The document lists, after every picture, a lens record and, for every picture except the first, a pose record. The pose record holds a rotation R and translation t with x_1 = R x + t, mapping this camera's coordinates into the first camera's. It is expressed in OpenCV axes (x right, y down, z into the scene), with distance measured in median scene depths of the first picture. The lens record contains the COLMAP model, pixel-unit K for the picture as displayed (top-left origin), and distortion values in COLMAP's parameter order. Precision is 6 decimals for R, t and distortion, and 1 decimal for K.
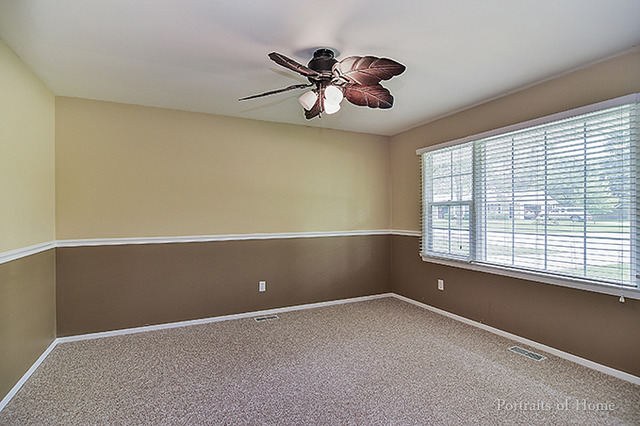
lens RADIAL K [[317.8, 0, 320.0], [0, 317.8, 213.0], [0, 0, 1]] dist [-0.001983, -0.000120]
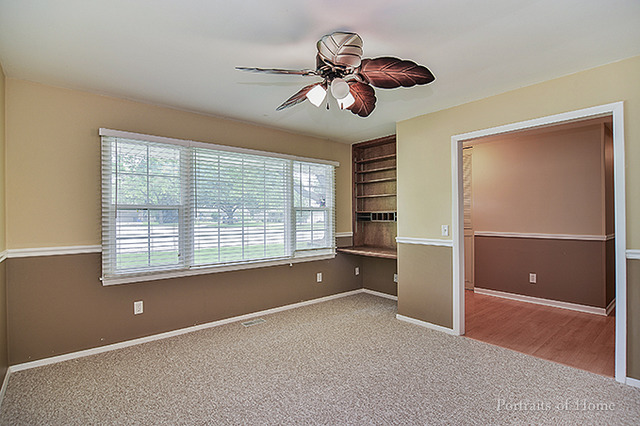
lens RADIAL K [[317.8, 0, 320.0], [0, 317.8, 213.0], [0, 0, 1]] dist [-0.001983, -0.000120]
pose [[-0.252747, 0.014940, 0.967417, -0.561859], [0.000556, 0.999883, -0.015297, -0.000351], [-0.967532, -0.003329, -0.252726, 0.827675]]
